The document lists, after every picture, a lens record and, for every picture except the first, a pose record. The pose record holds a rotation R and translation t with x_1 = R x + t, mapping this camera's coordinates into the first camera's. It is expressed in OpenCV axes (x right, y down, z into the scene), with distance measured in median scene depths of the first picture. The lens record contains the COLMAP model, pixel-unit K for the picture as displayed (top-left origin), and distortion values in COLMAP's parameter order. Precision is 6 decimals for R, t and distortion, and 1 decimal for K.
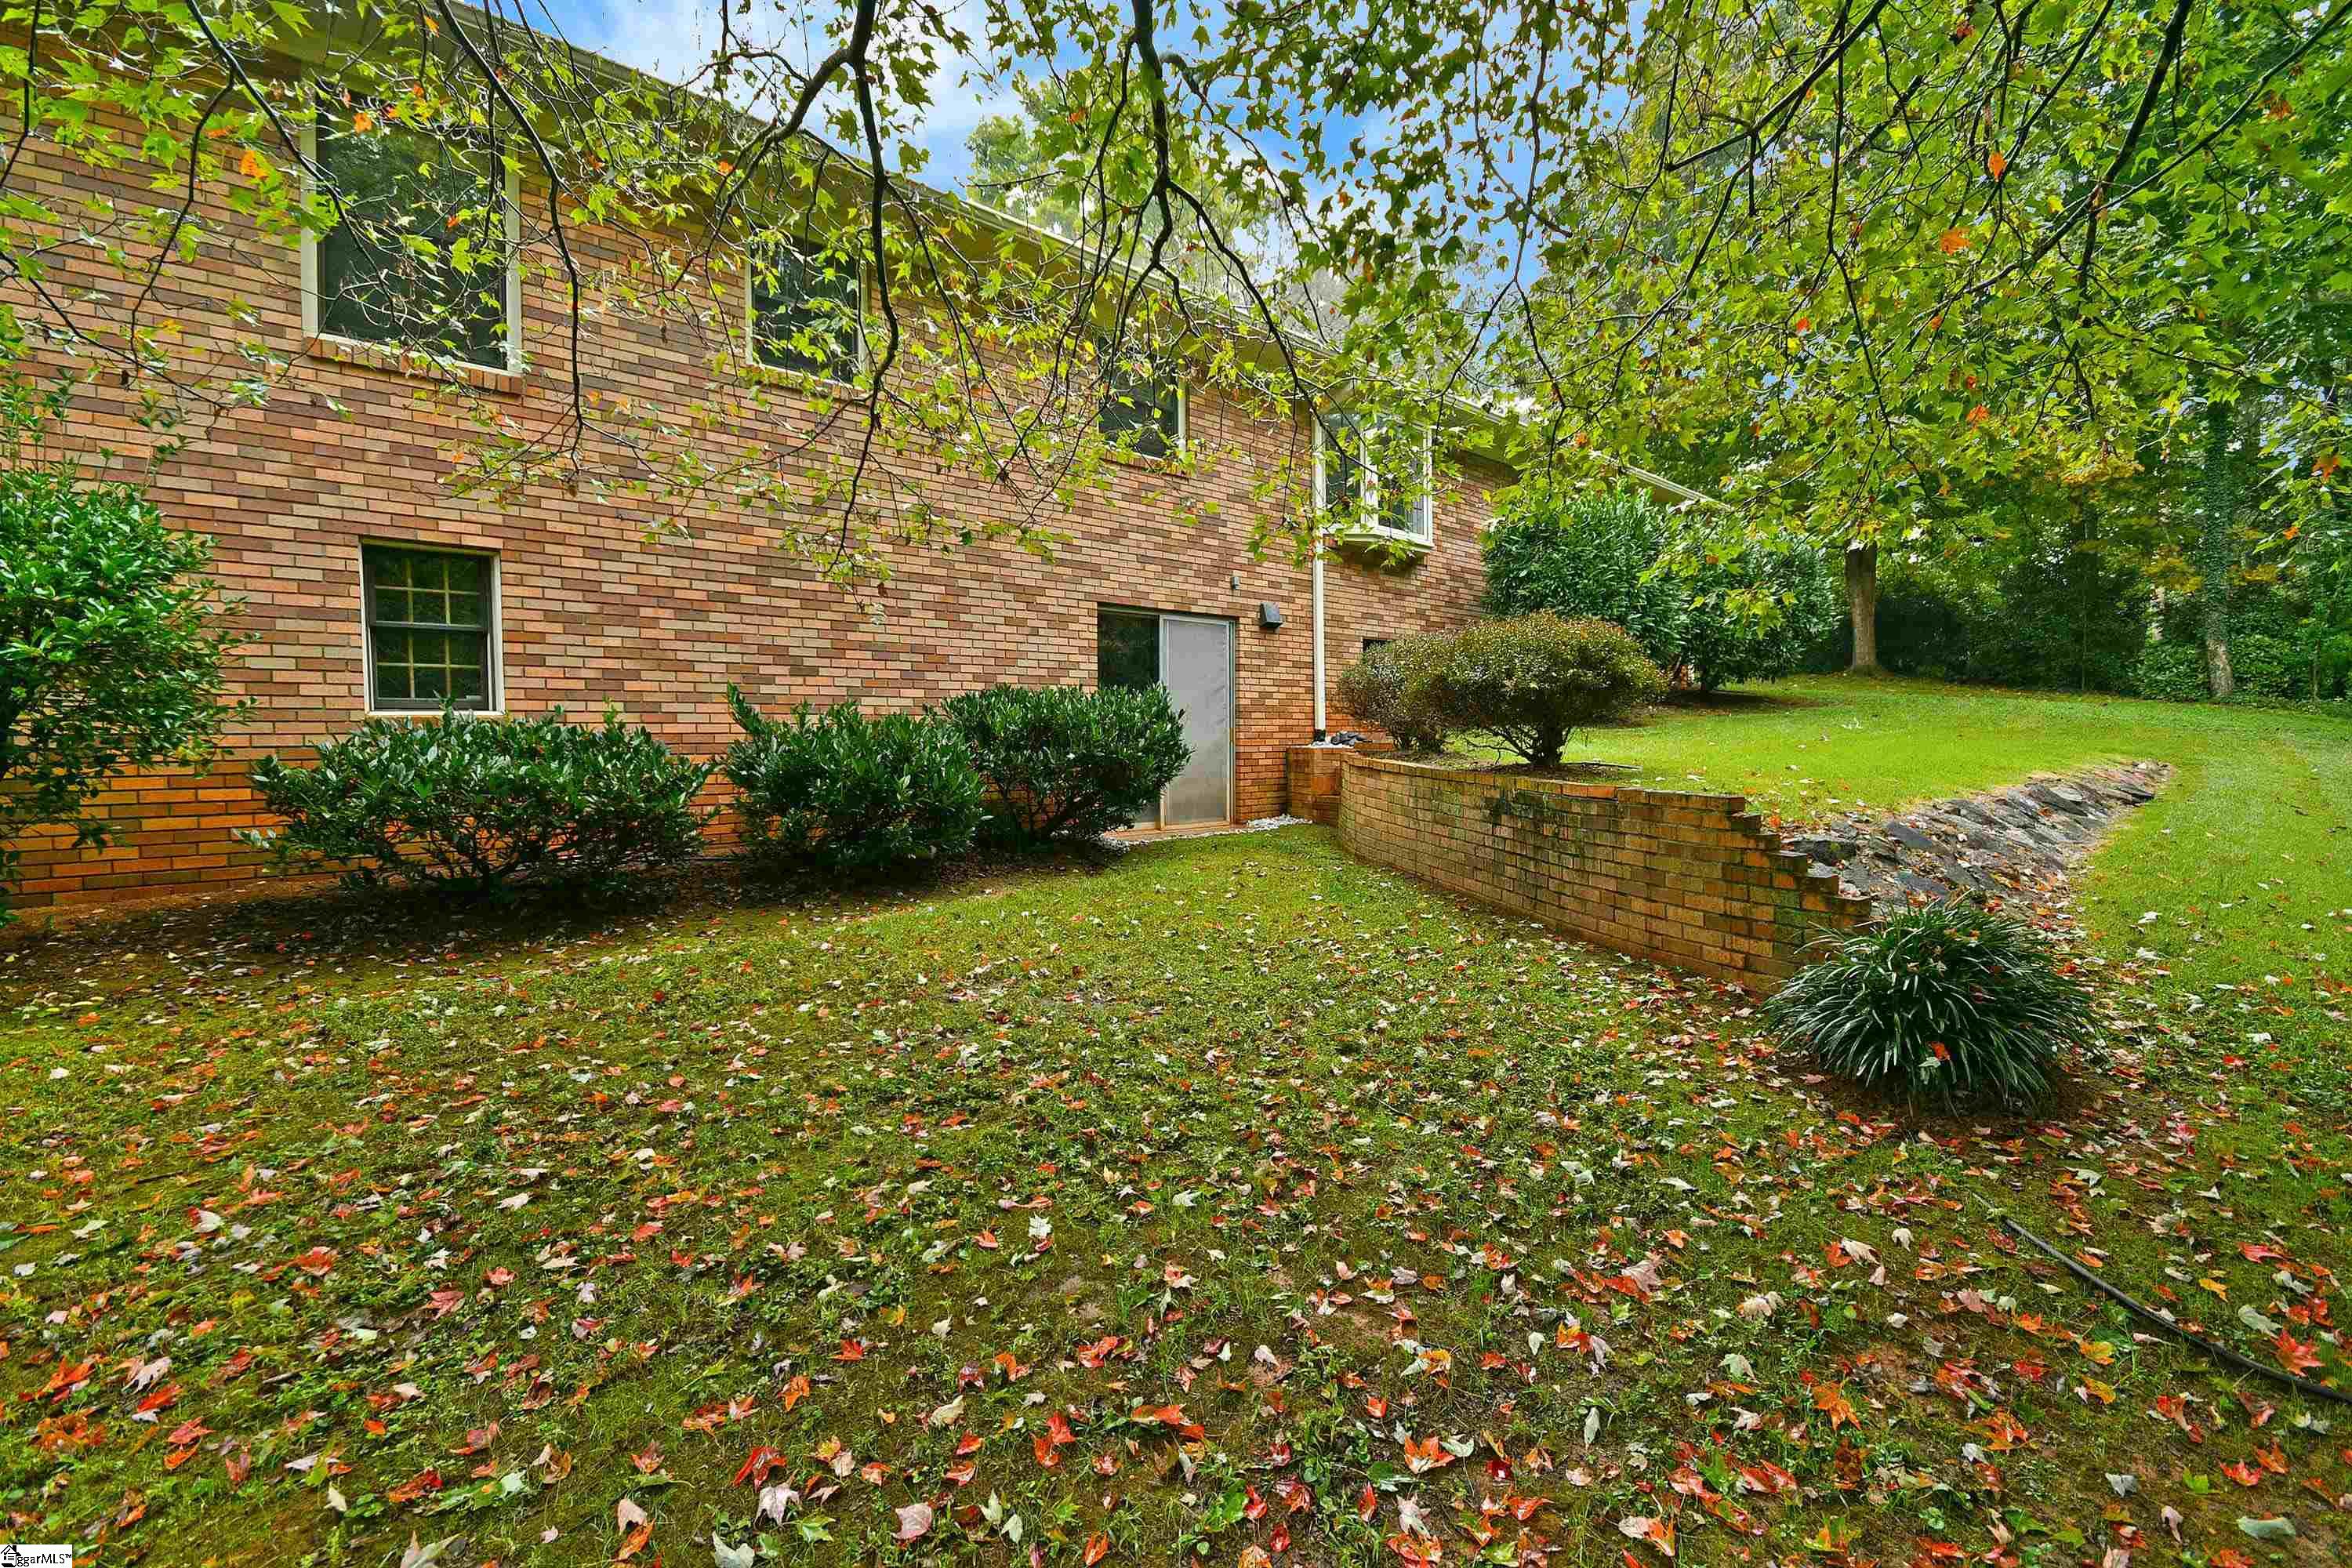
lens RADIAL K [[1015.4, 0, 1183.3], [0, 1015.4, 708.2], [0, 0, 1]] dist [0.000073, 0.000005]
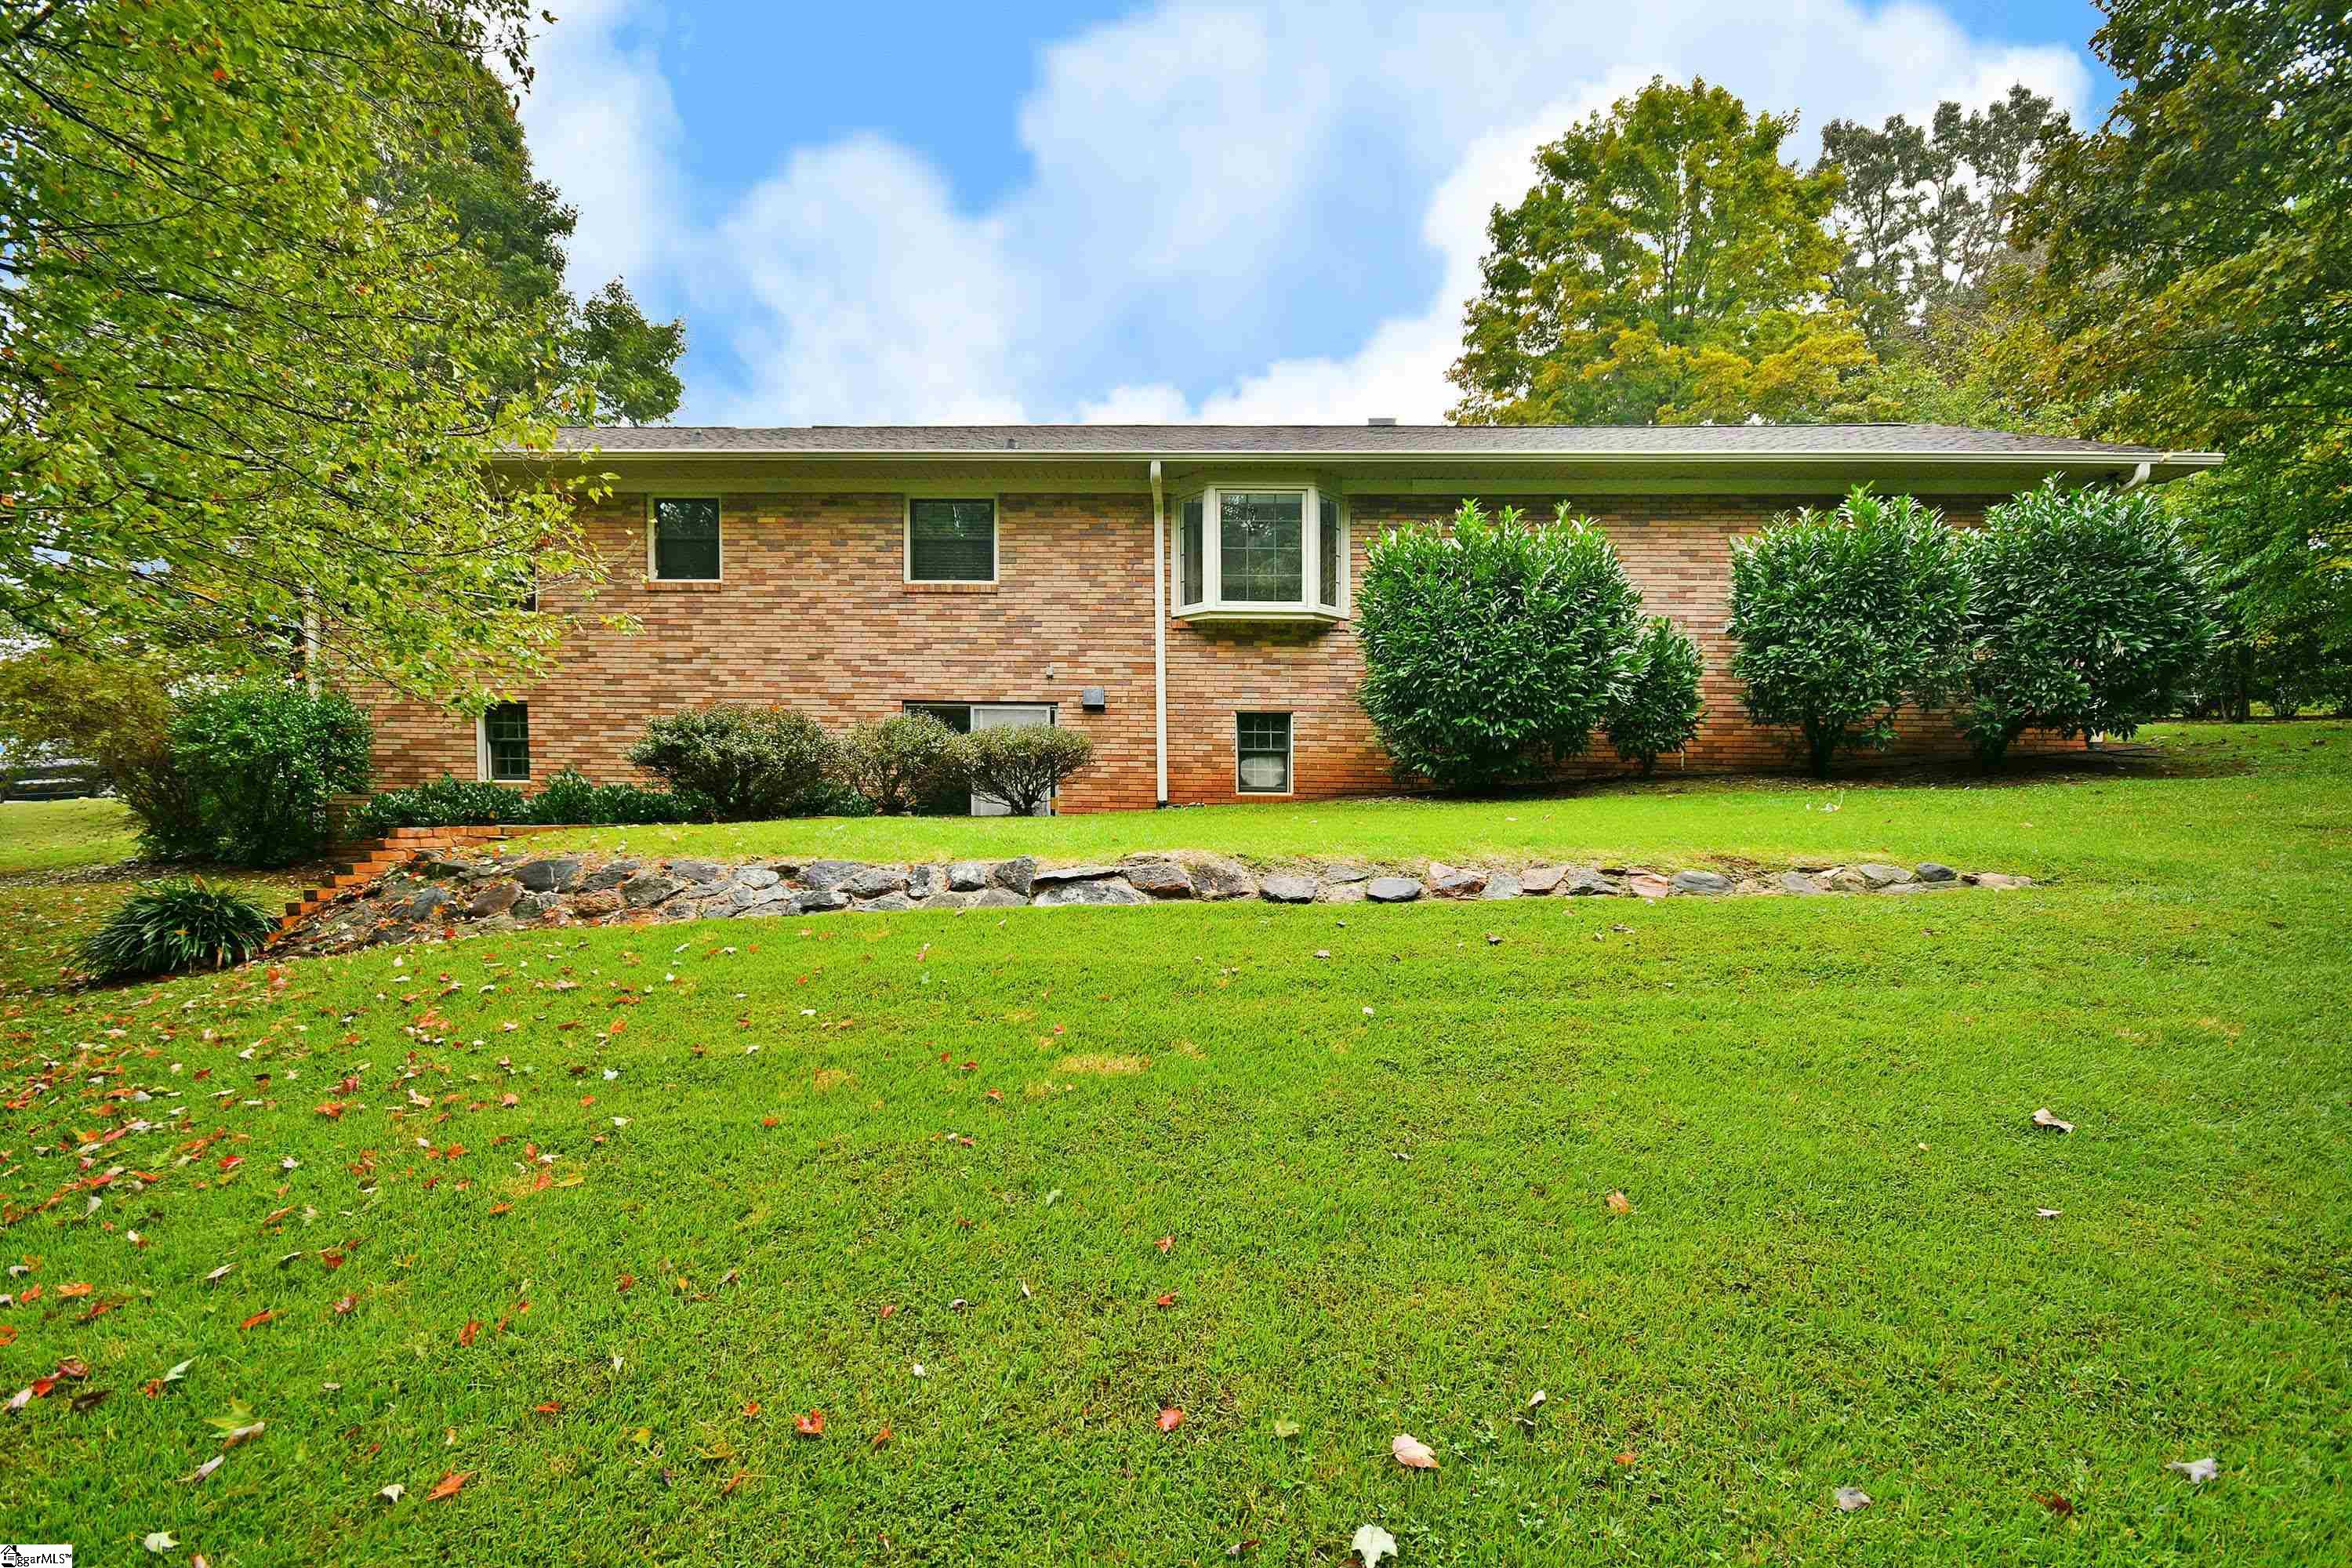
lens RADIAL K [[1015.4, 0, 1176.3], [0, 1015.4, 786.0], [0, 0, 1]] dist [0.000073, 0.000005]
pose [[0.710751, 0.001032, -0.703443, 1.149206], [-0.003182, 0.999993, -0.001748, 0.009219], [0.703437, 0.003481, 0.710749, 0.319945]]
